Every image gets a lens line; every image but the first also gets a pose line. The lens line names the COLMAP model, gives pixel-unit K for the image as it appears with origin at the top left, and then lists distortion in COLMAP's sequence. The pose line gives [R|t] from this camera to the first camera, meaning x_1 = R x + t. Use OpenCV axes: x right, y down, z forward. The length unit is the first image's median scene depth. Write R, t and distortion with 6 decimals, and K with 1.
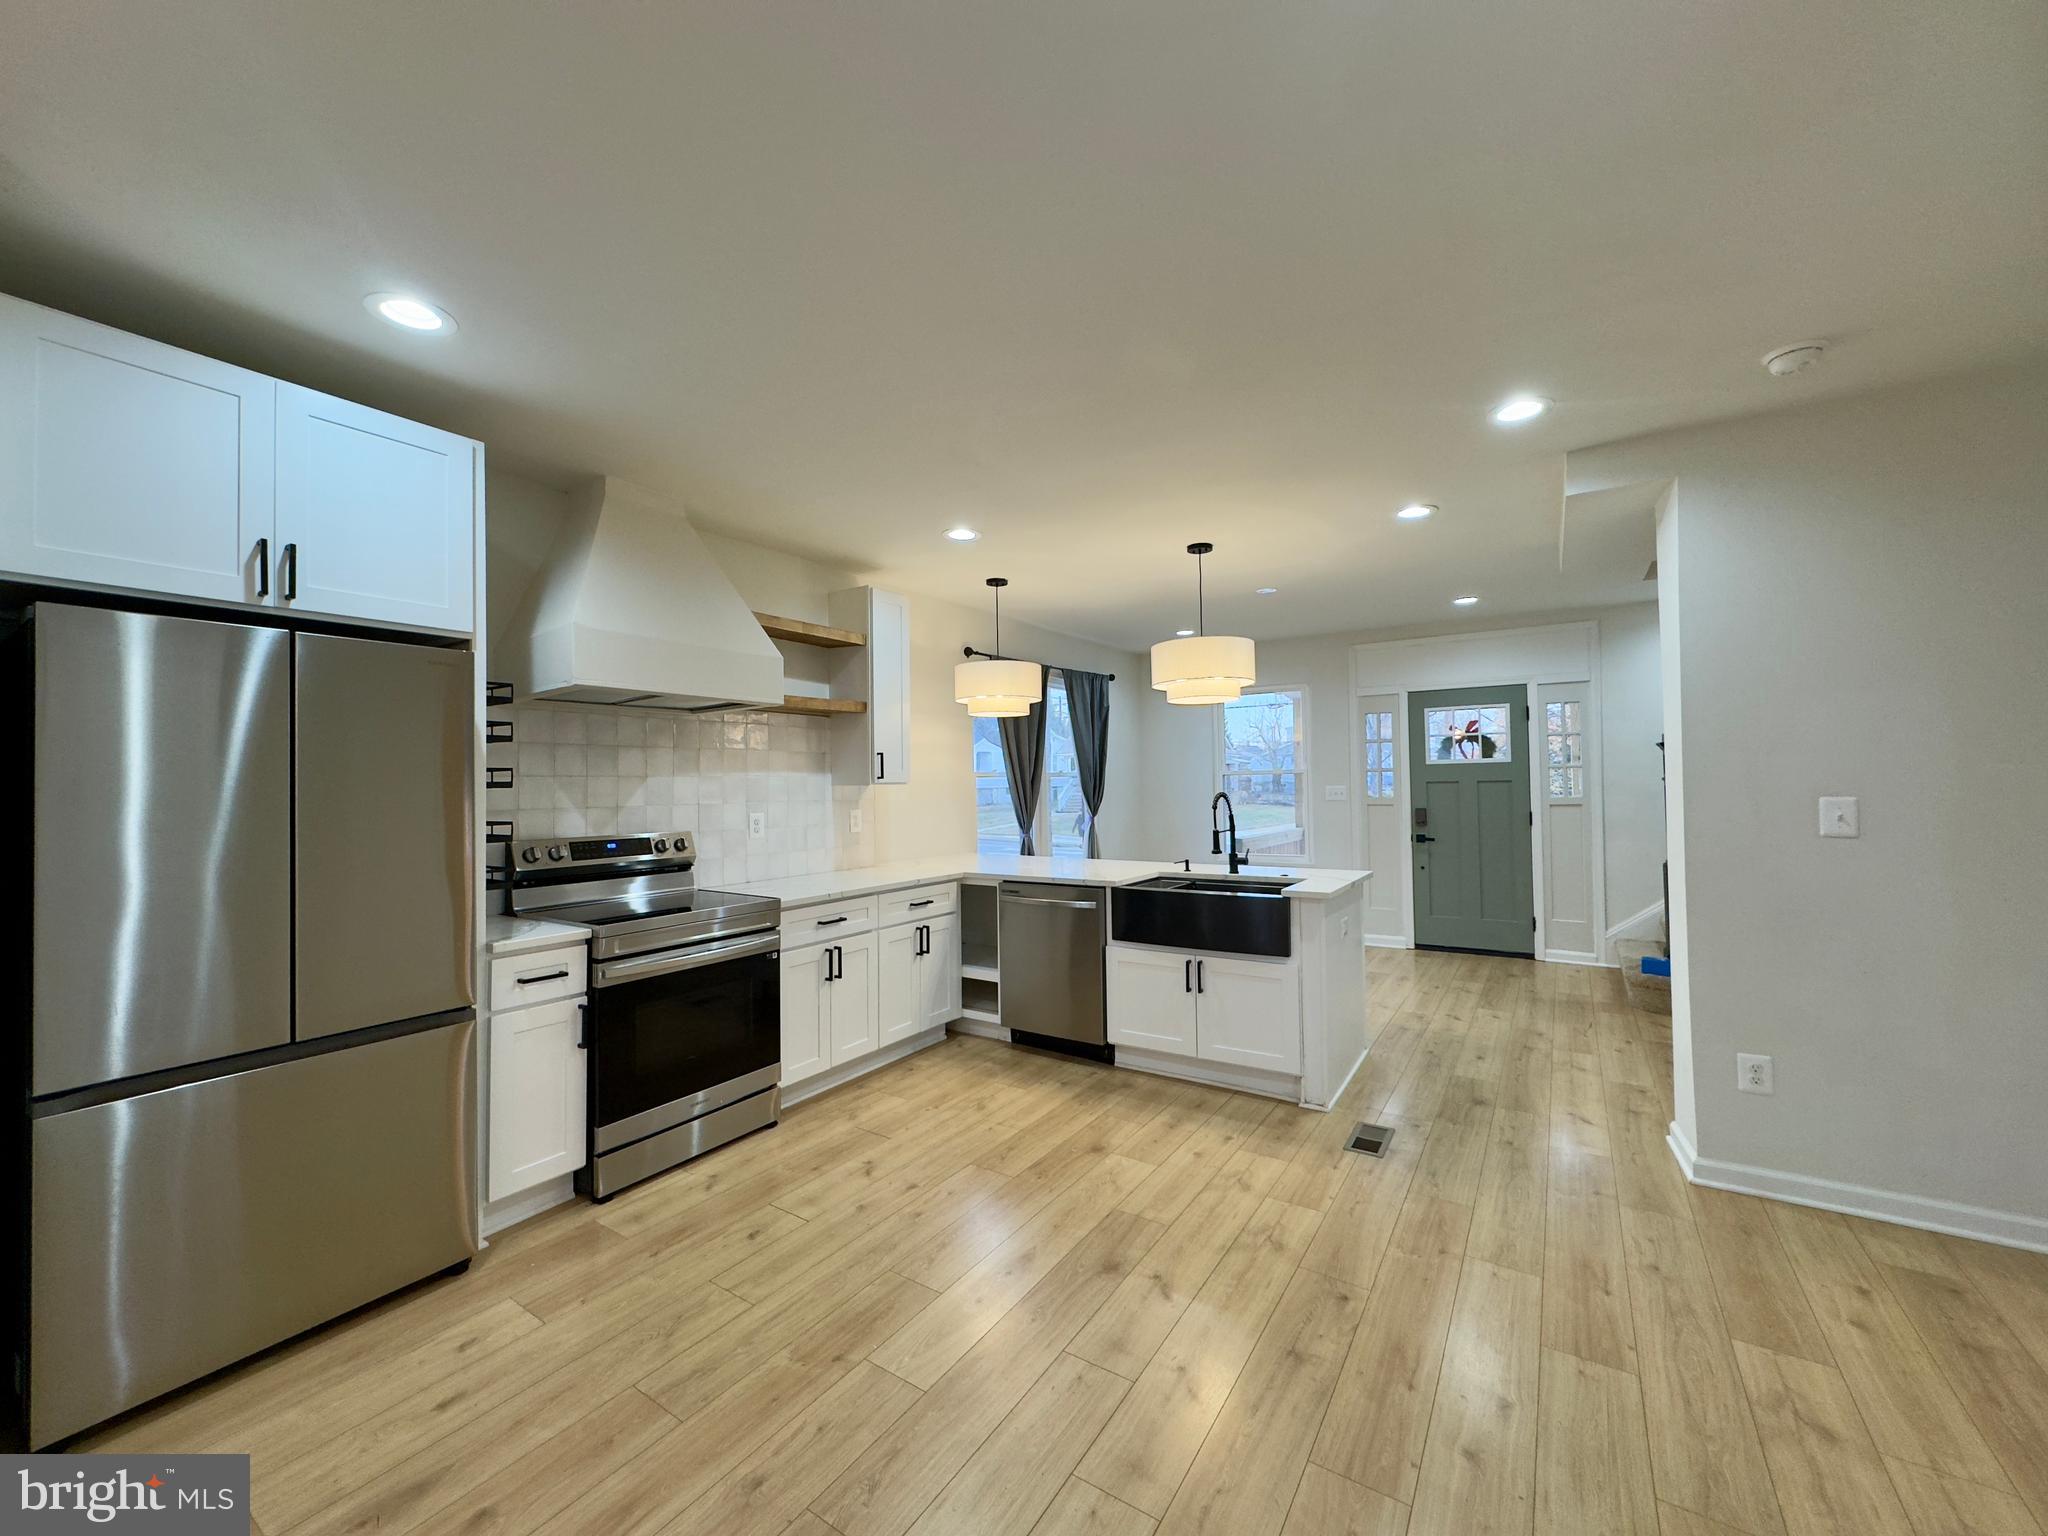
lens RADIAL K [[815.3, 0, 1033.1], [0, 815.3, 766.2], [0, 0, 1]] dist [0.000194, 0.000136]
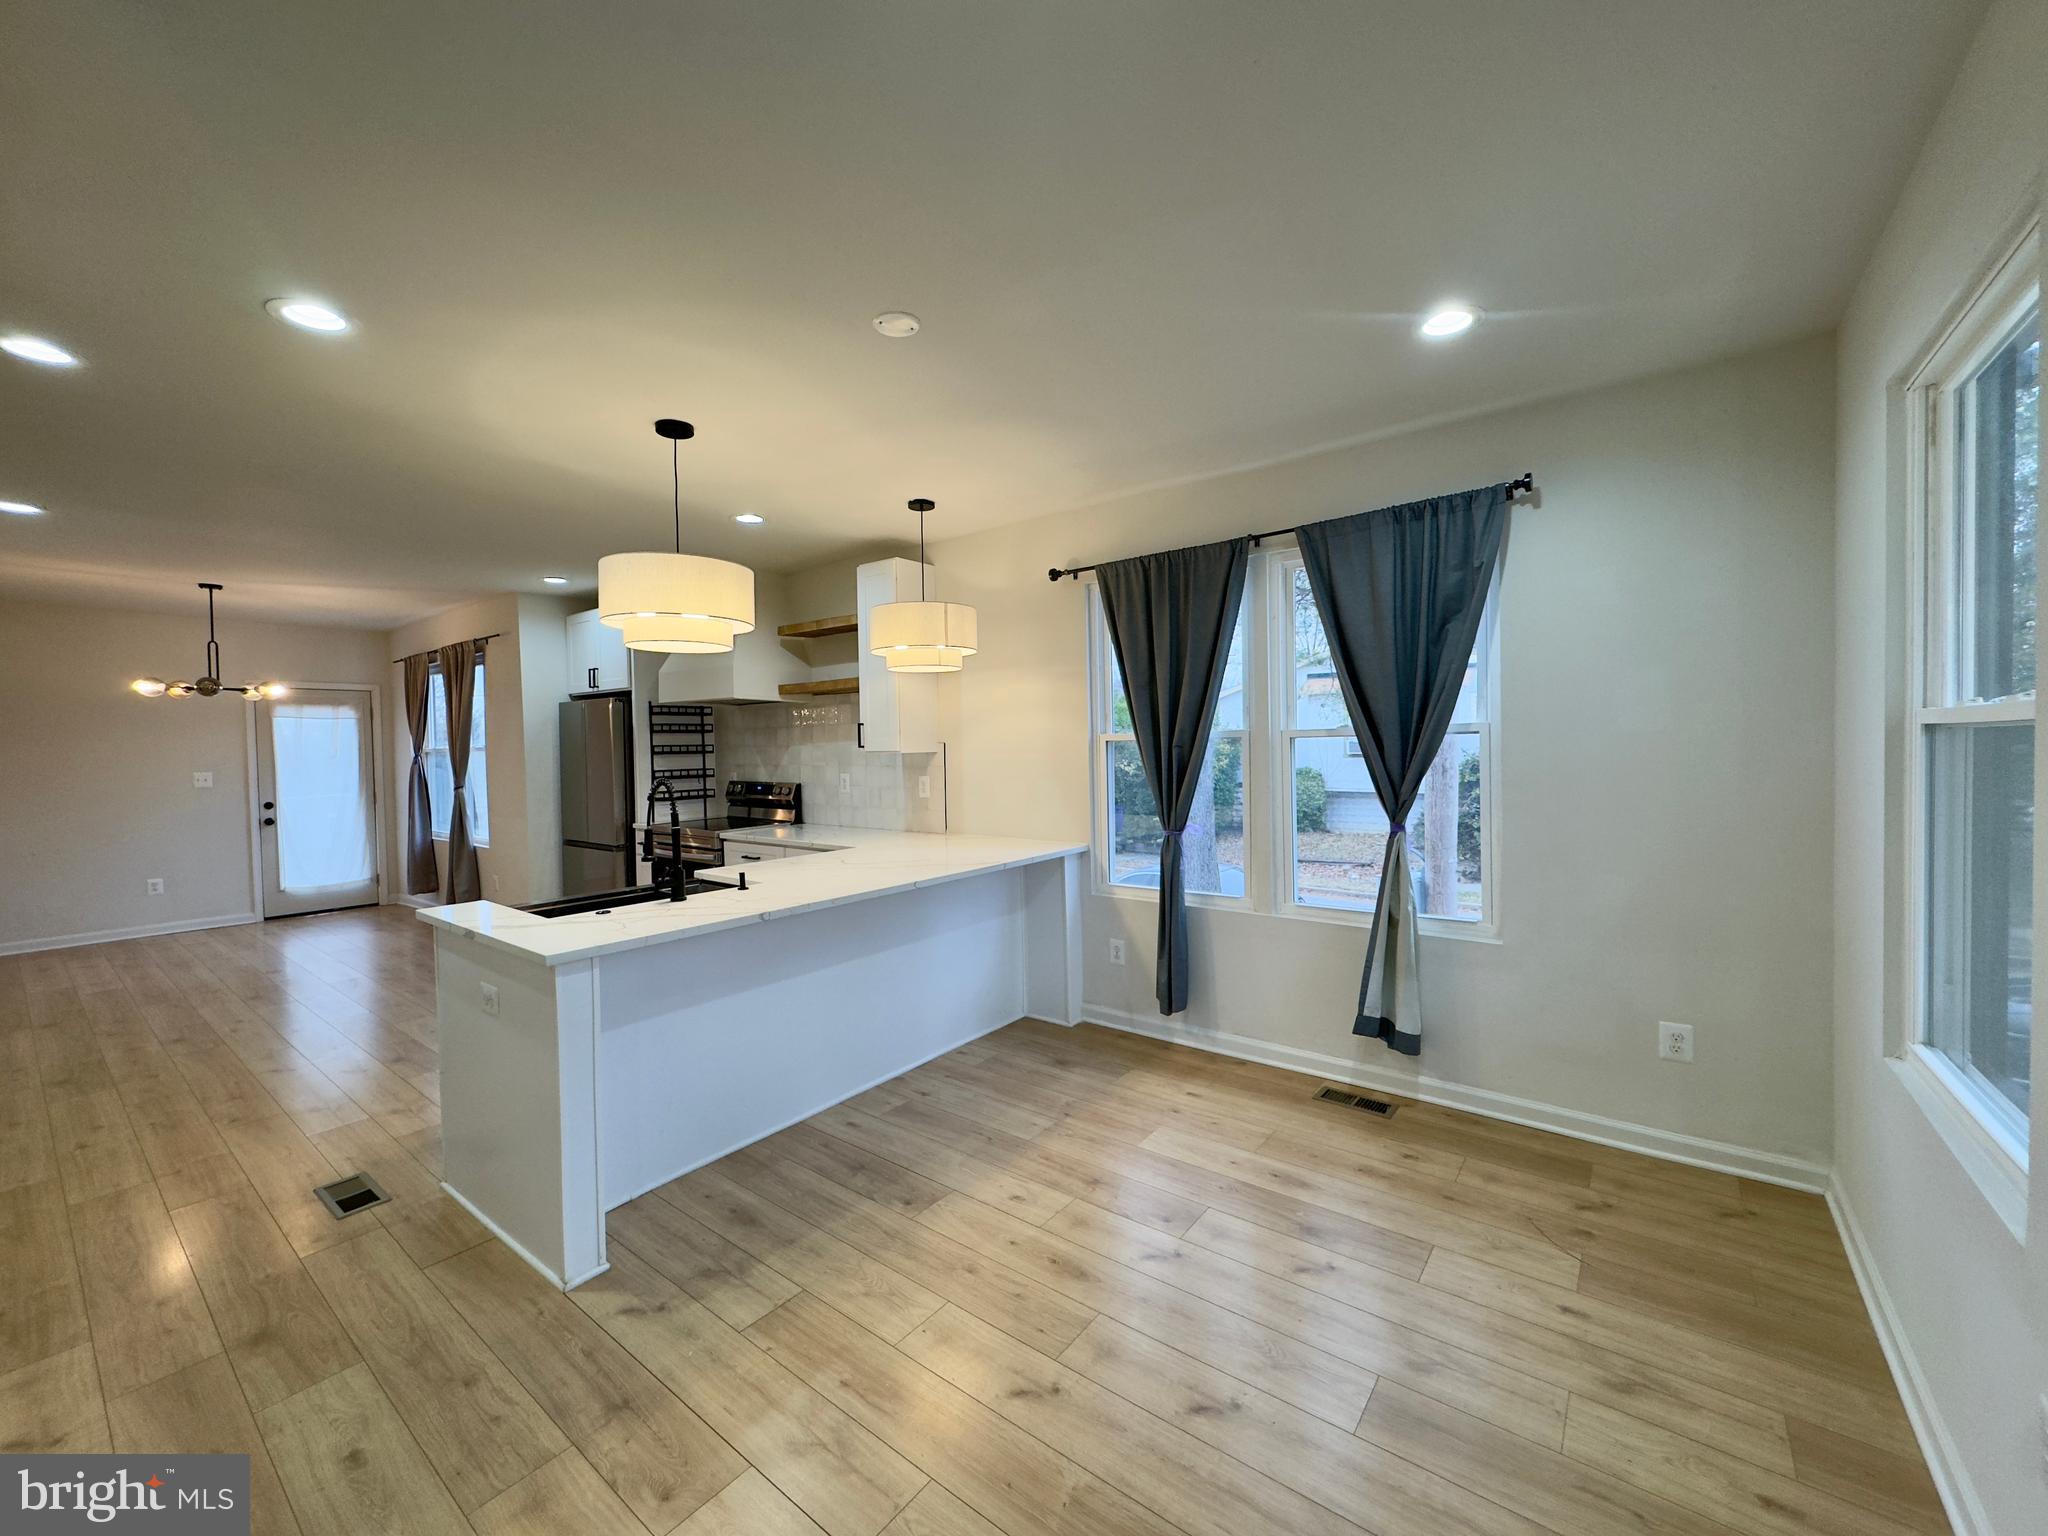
lens RADIAL K [[815.3, 0, 1020.4], [0, 815.3, 769.8], [0, 0, 1]] dist [0.000194, 0.000136]
pose [[-0.087359, 0.048926, -0.994975, 0.968876], [0.037040, 0.998262, 0.045835, 0.002785], [0.995488, -0.032850, -0.089019, 1.469870]]
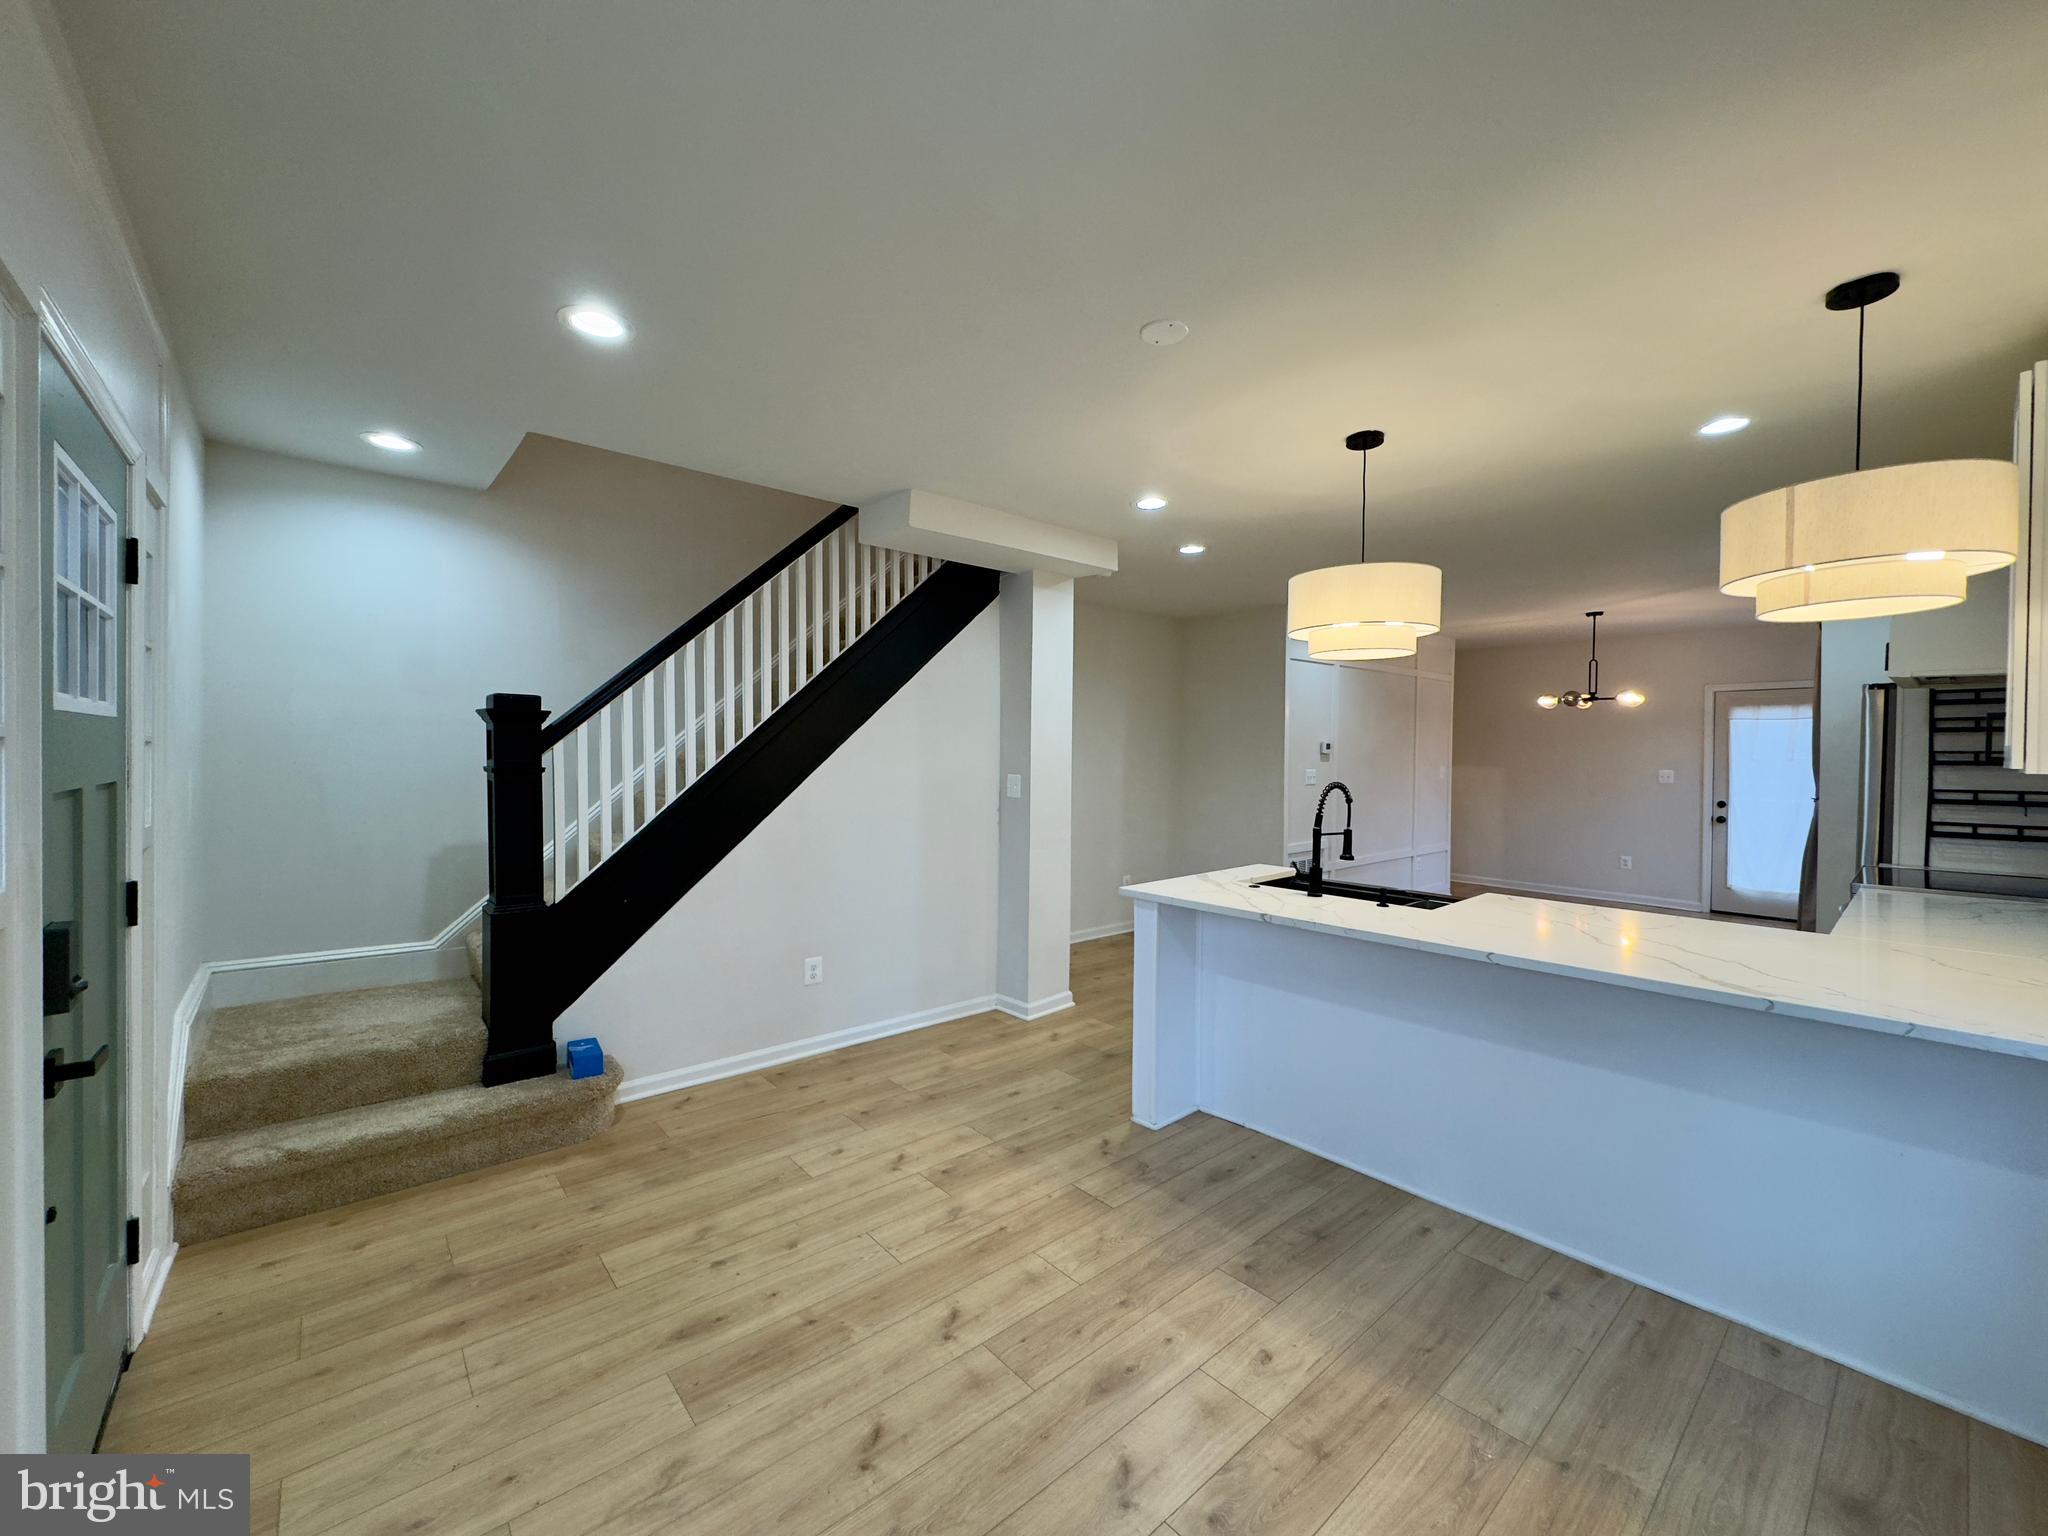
lens RADIAL K [[815.3, 0, 1023.7], [0, 815.3, 760.9], [0, 0, 1]] dist [0.000194, 0.000136]
pose [[-0.958599, 0.006590, 0.284683, 0.312820], [0.003133, 0.999916, -0.012599, 0.021946], [-0.284742, -0.011185, -0.958539, 1.929555]]
